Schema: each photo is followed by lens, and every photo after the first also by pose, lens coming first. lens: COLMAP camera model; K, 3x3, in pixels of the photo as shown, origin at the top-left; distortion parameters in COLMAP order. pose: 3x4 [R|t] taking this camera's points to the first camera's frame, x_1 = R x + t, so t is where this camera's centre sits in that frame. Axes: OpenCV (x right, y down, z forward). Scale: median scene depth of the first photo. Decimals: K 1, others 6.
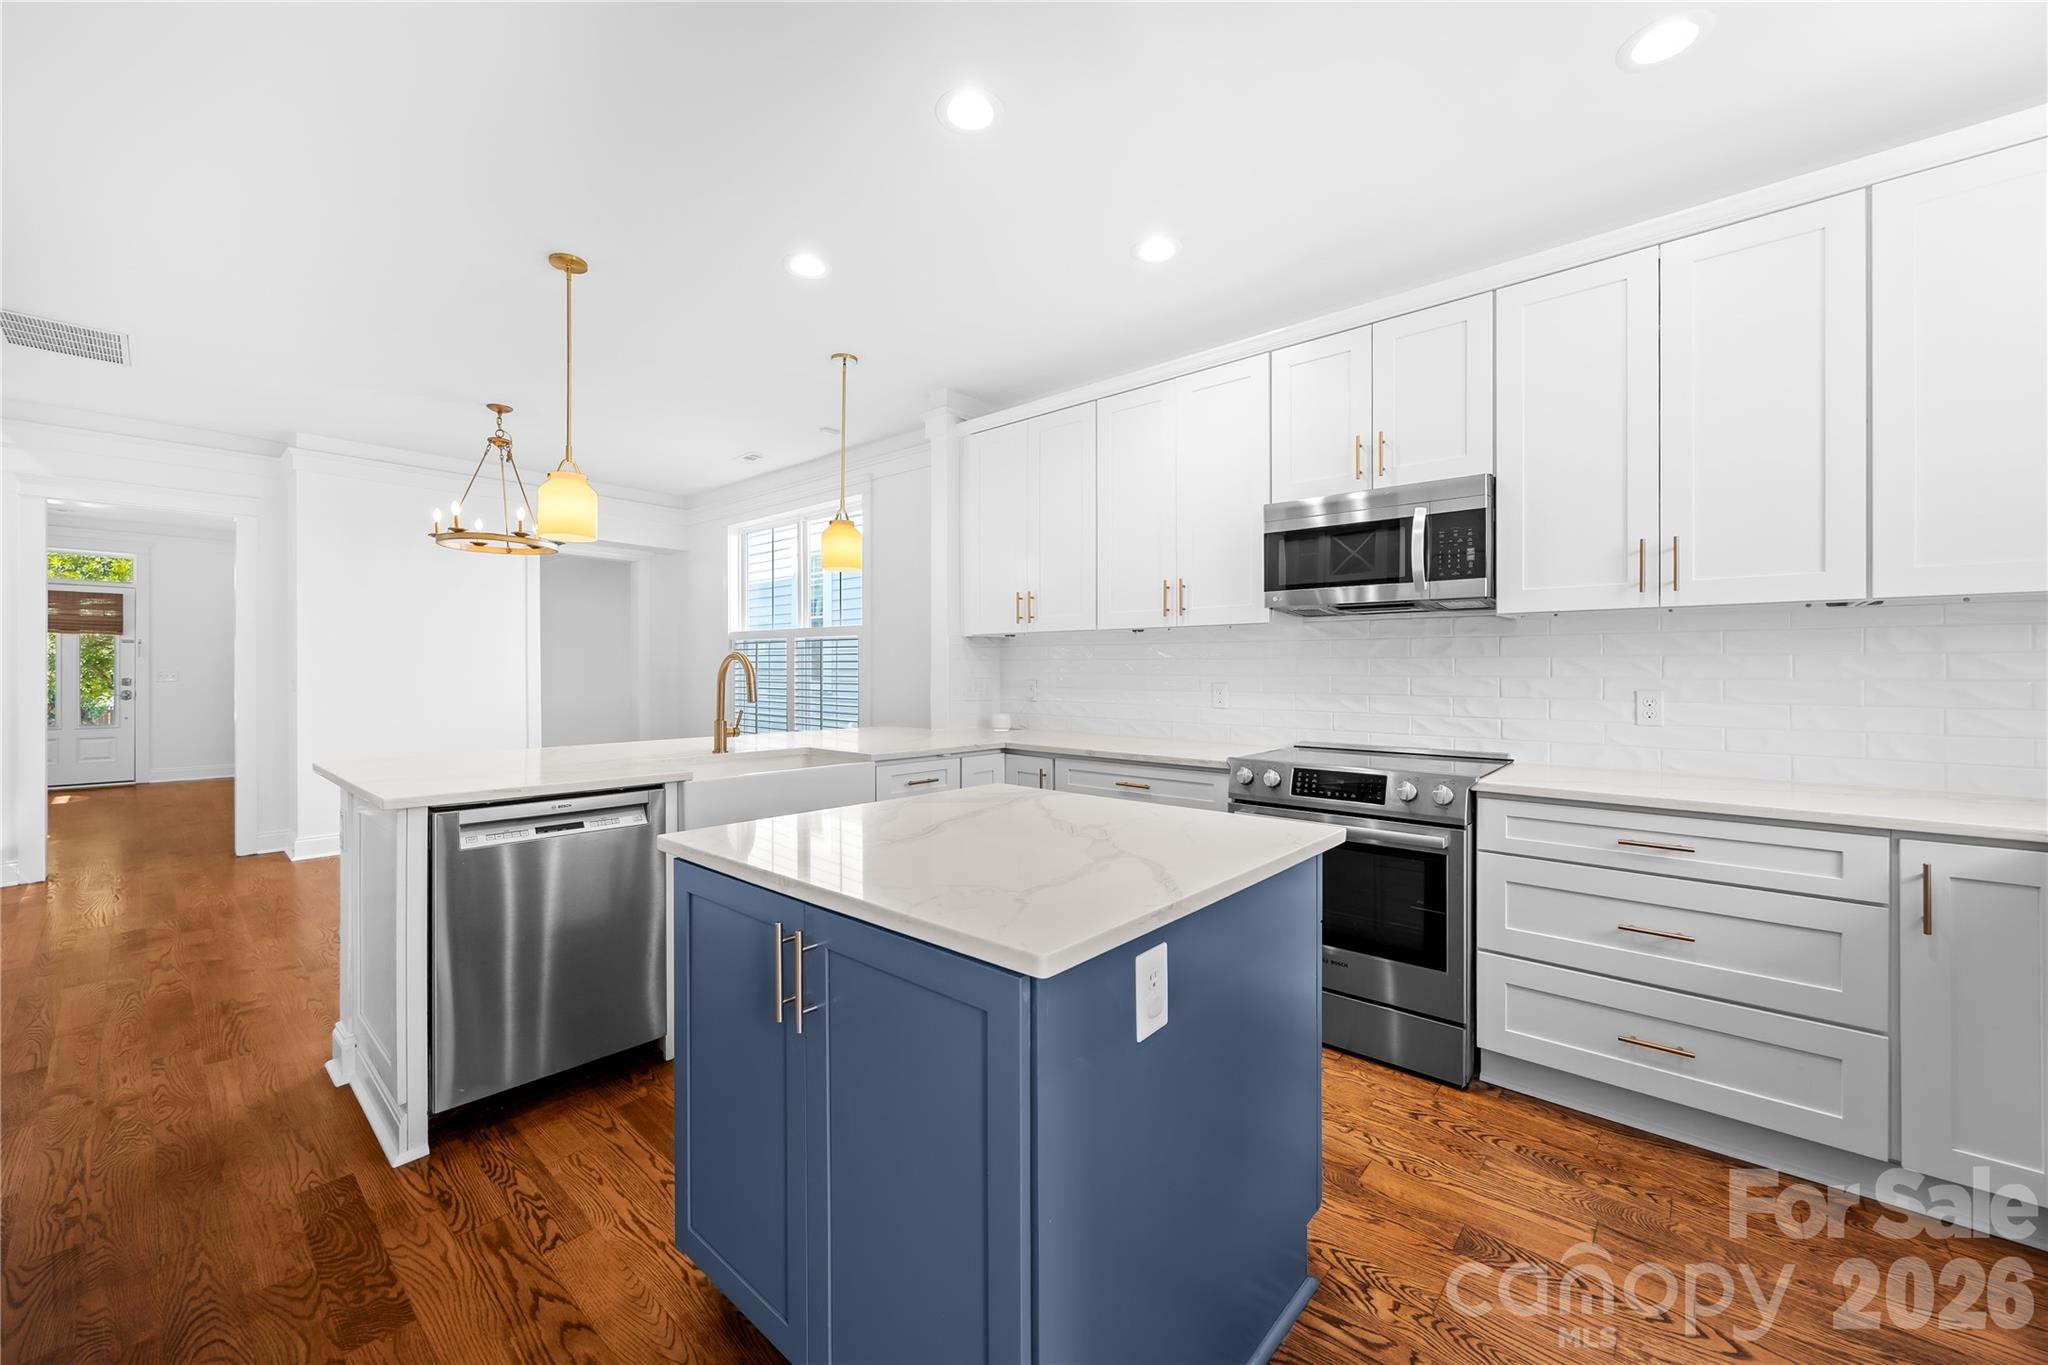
lens RADIAL K [[801.1, 0, 1014.1], [0, 801.1, 668.2], [0, 0, 1]] dist [-0.002418, 0.000189]
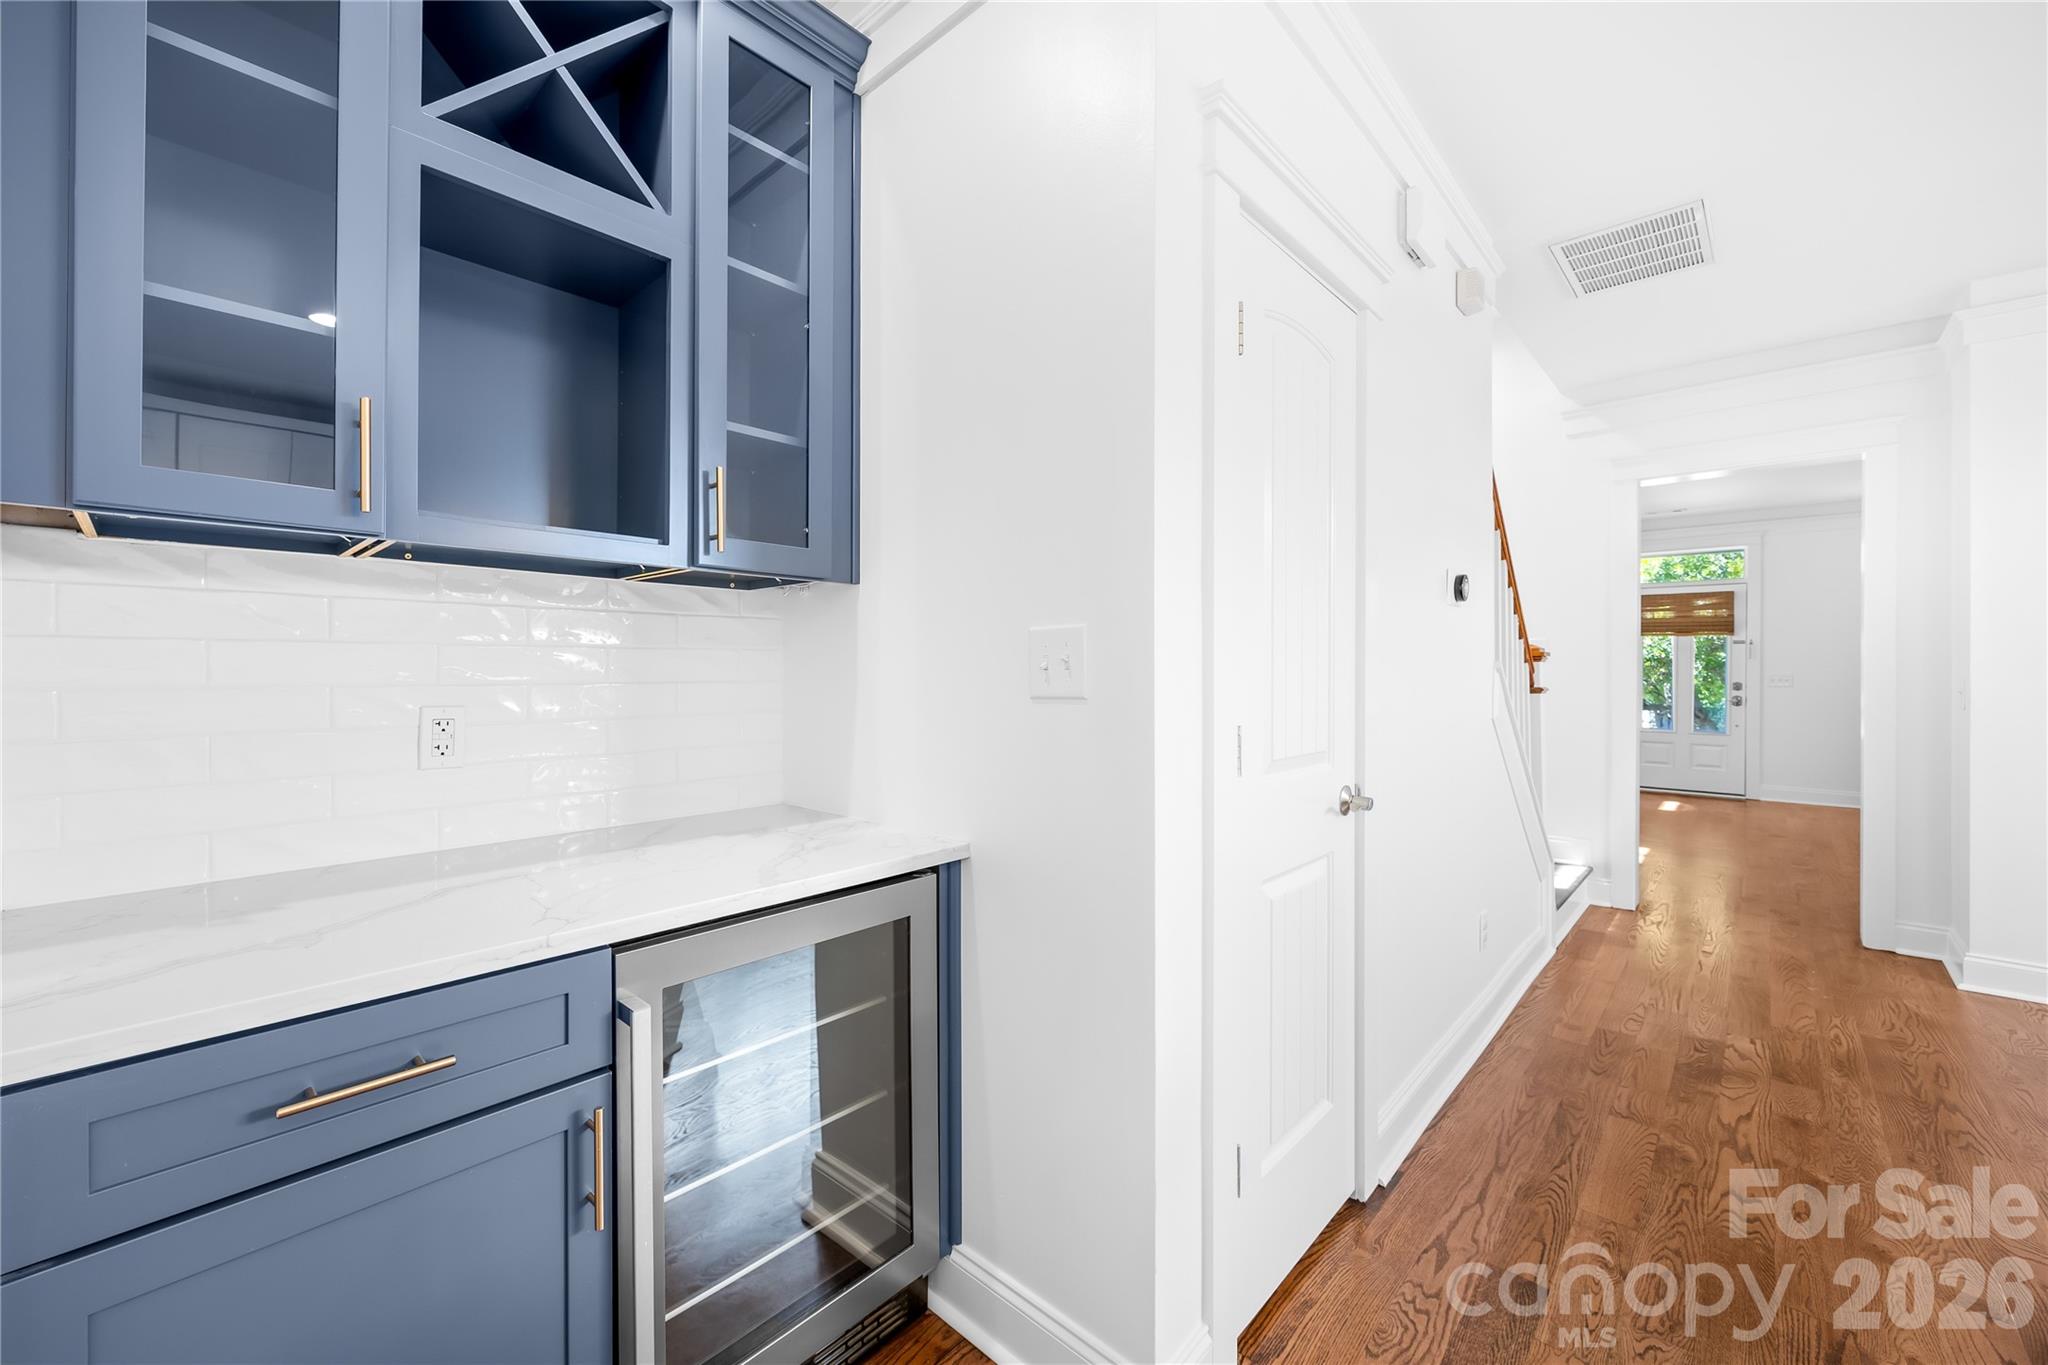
lens RADIAL K [[805.2, 0, 1001.2], [0, 805.2, 674.0], [0, 0, 1]] dist [-0.000049, 0.000188]
pose [[-0.020521, 0.004152, -0.999781, -0.432272], [-0.000697, 0.999991, 0.004167, -0.000872], [0.999789, 0.000782, -0.020518, 0.444352]]
